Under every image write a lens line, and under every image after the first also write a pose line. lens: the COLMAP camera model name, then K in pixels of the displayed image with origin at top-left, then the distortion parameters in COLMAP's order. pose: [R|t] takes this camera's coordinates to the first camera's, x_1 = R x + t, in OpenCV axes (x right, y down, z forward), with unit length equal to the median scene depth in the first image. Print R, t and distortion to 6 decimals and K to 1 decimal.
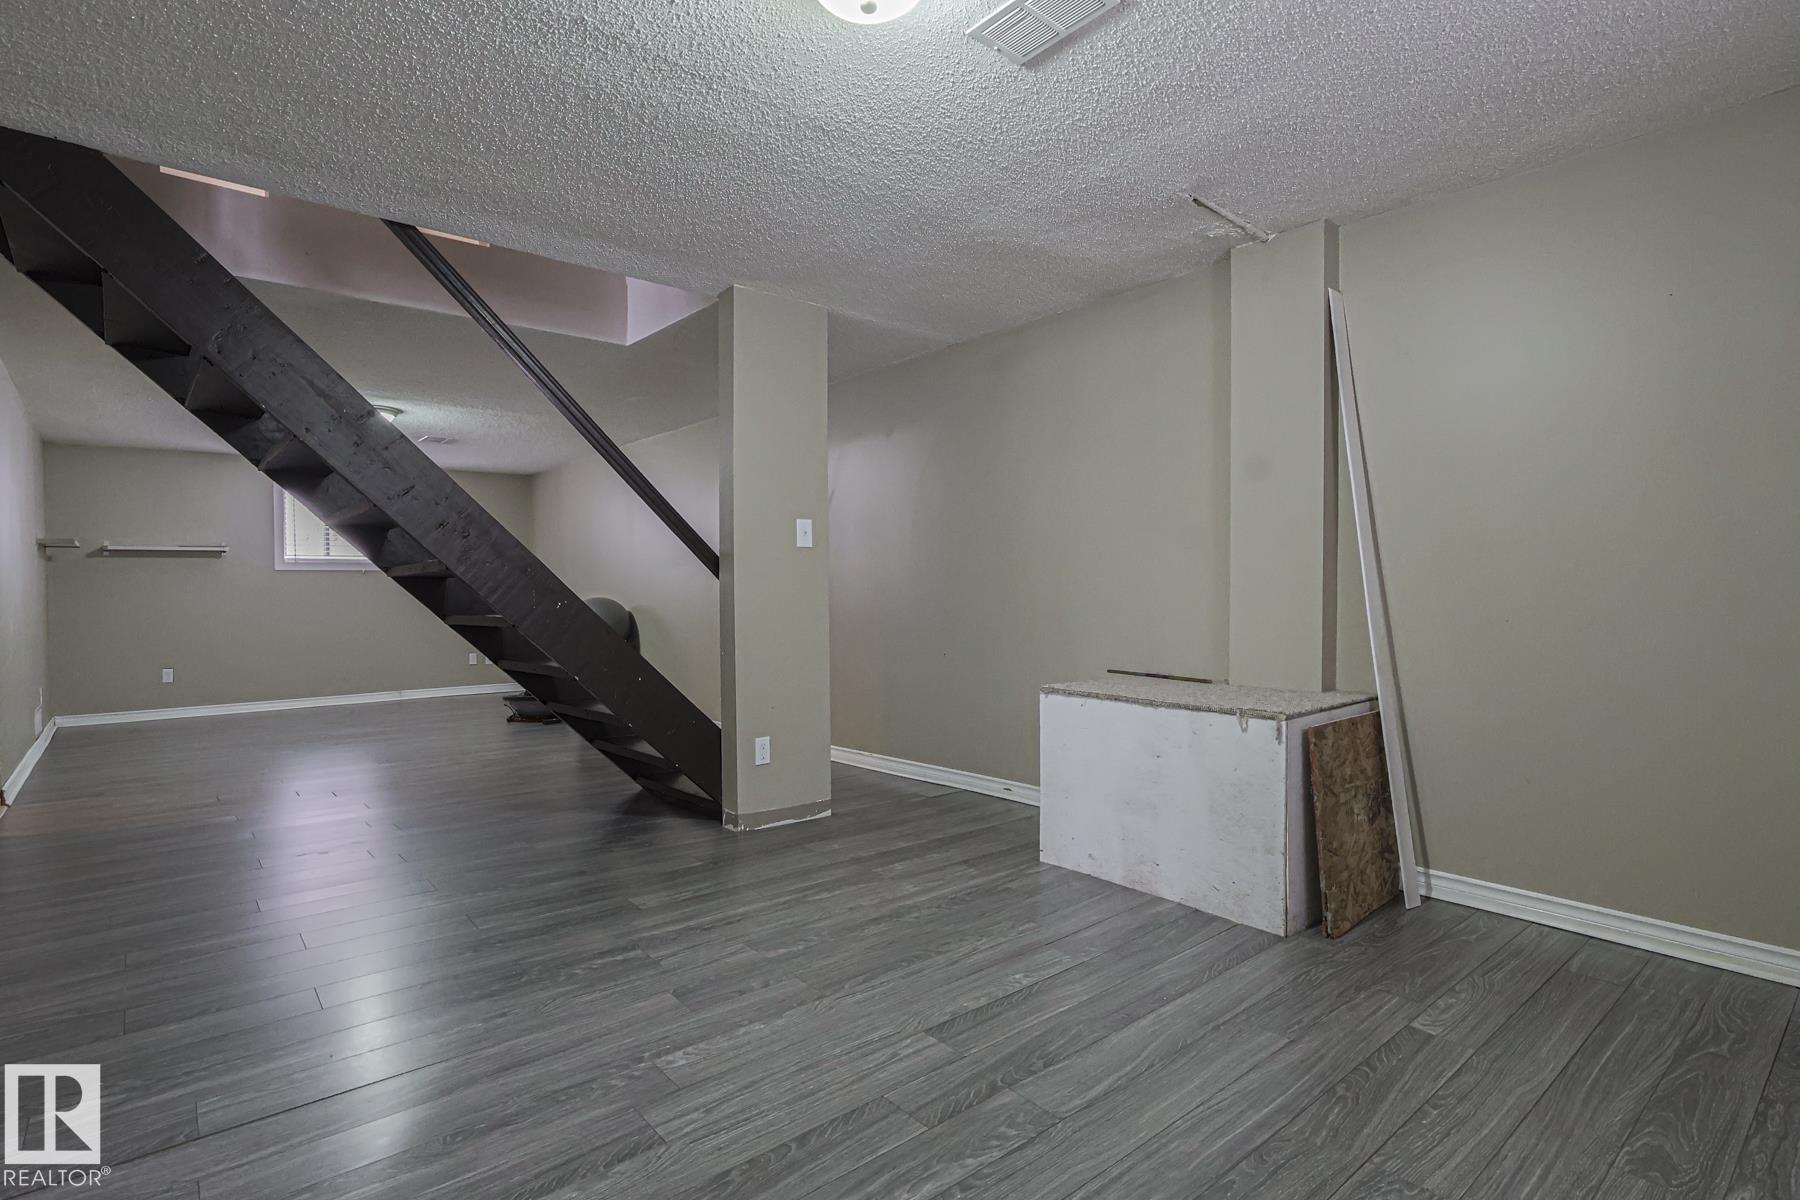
lens RADIAL K [[888.7, 0, 895.8], [0, 888.7, 599.1], [0, 0, 1]] dist [0.006653, 0.001416]
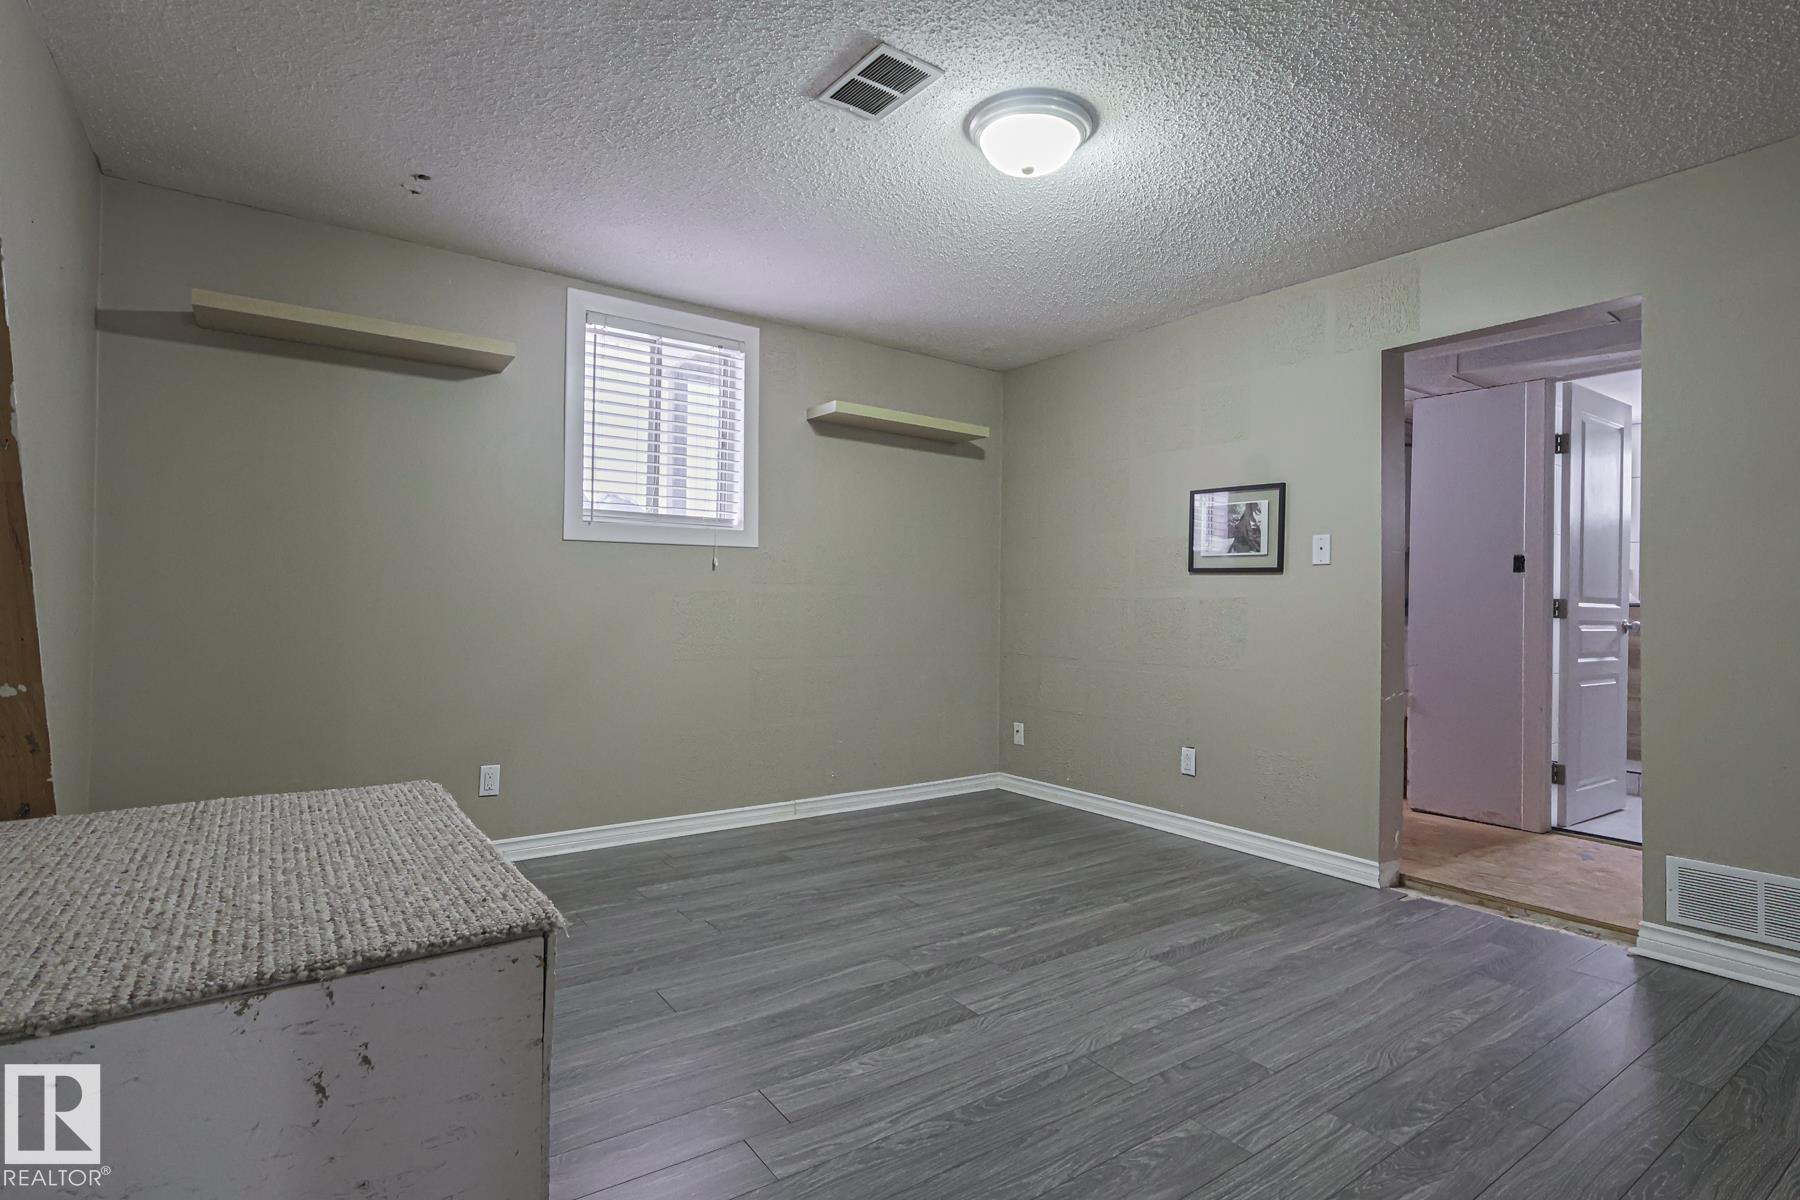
lens RADIAL K [[888.7, 0, 895.8], [0, 888.7, 599.1], [0, 0, 1]] dist [0.006653, 0.001416]
pose [[-0.995824, -0.007416, 0.090989, 0.030634], [-0.006469, 0.999922, 0.010697, -0.020005], [-0.091061, 0.010063, -0.995794, 1.748449]]
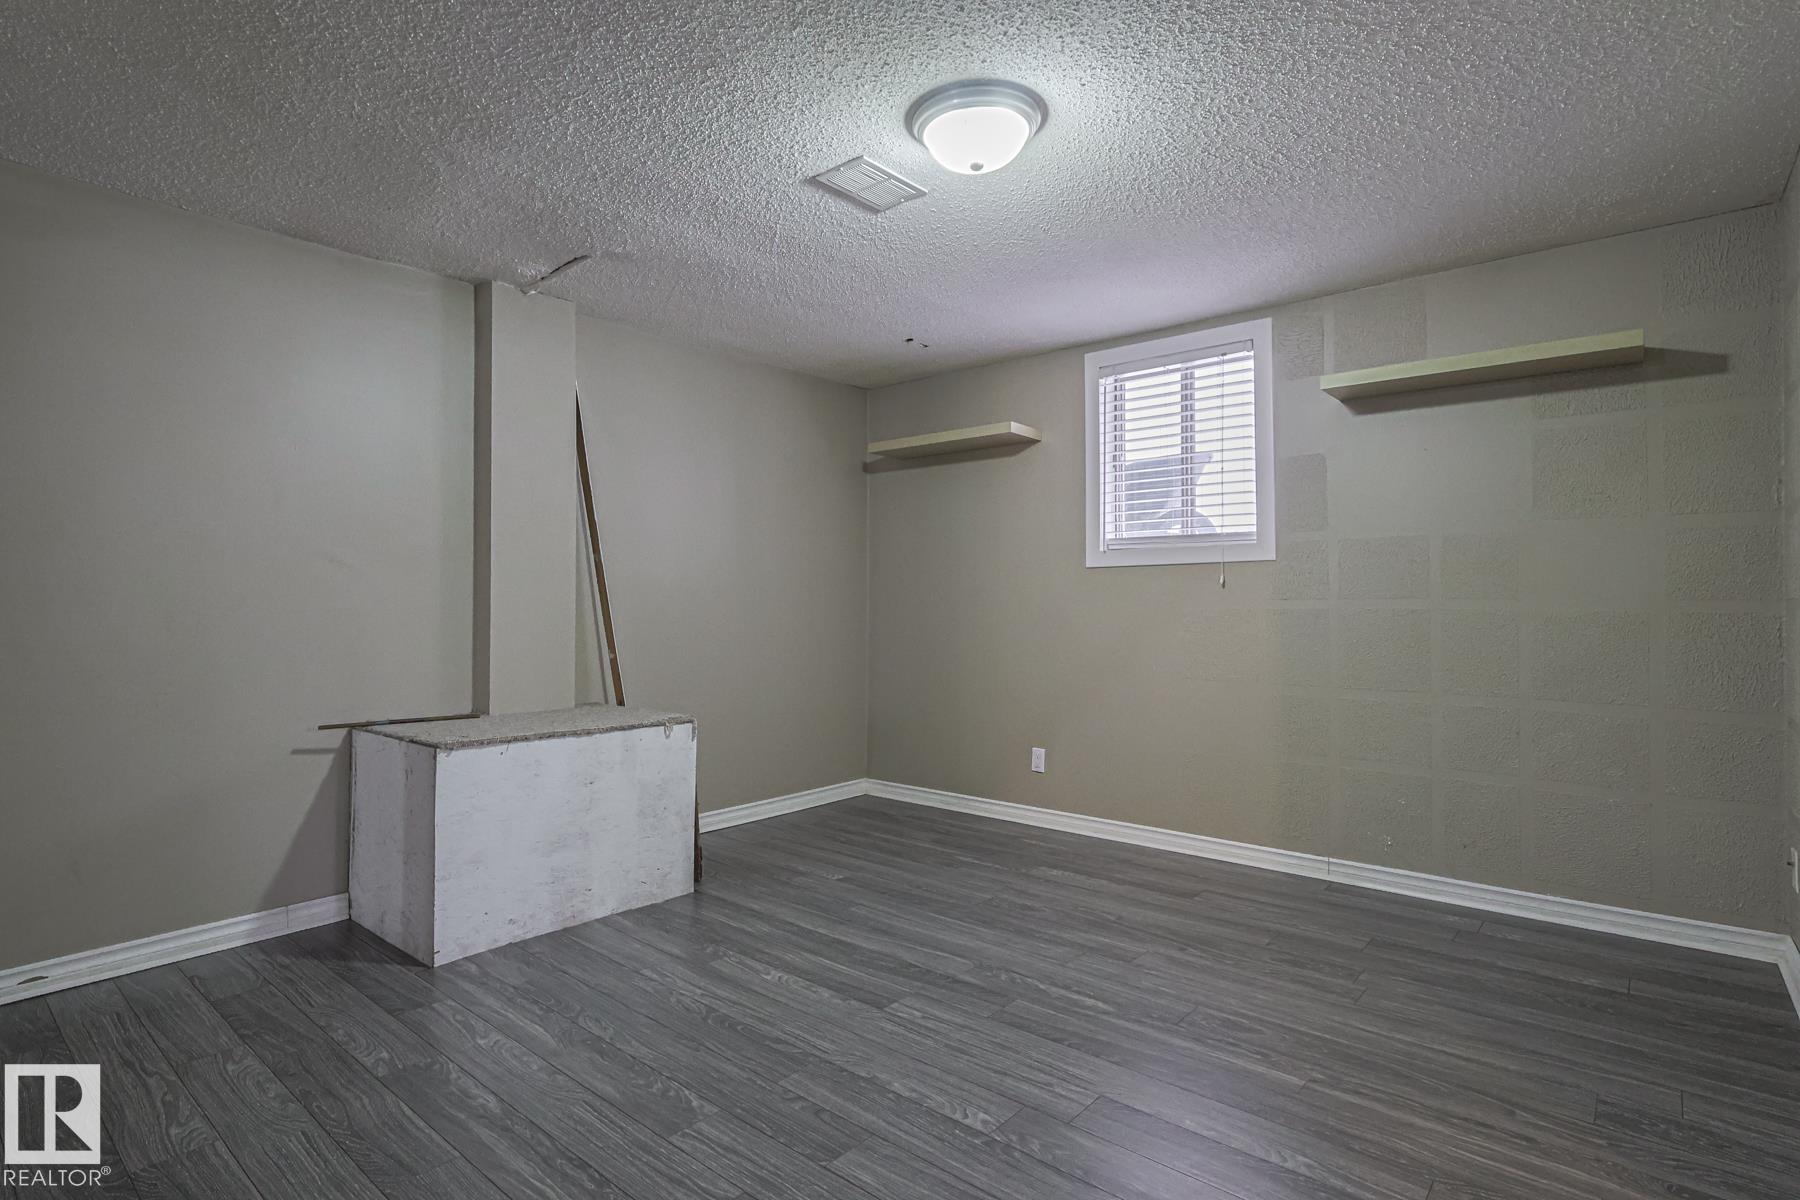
lens RADIAL K [[888.7, 0, 895.8], [0, 888.7, 599.1], [0, 0, 1]] dist [0.006653, 0.001416]
pose [[-0.158090, 0.014886, 0.987312, -0.934560], [0.013786, 0.999822, -0.012867, -0.020596], [-0.987328, 0.011577, -0.158267, 0.978348]]
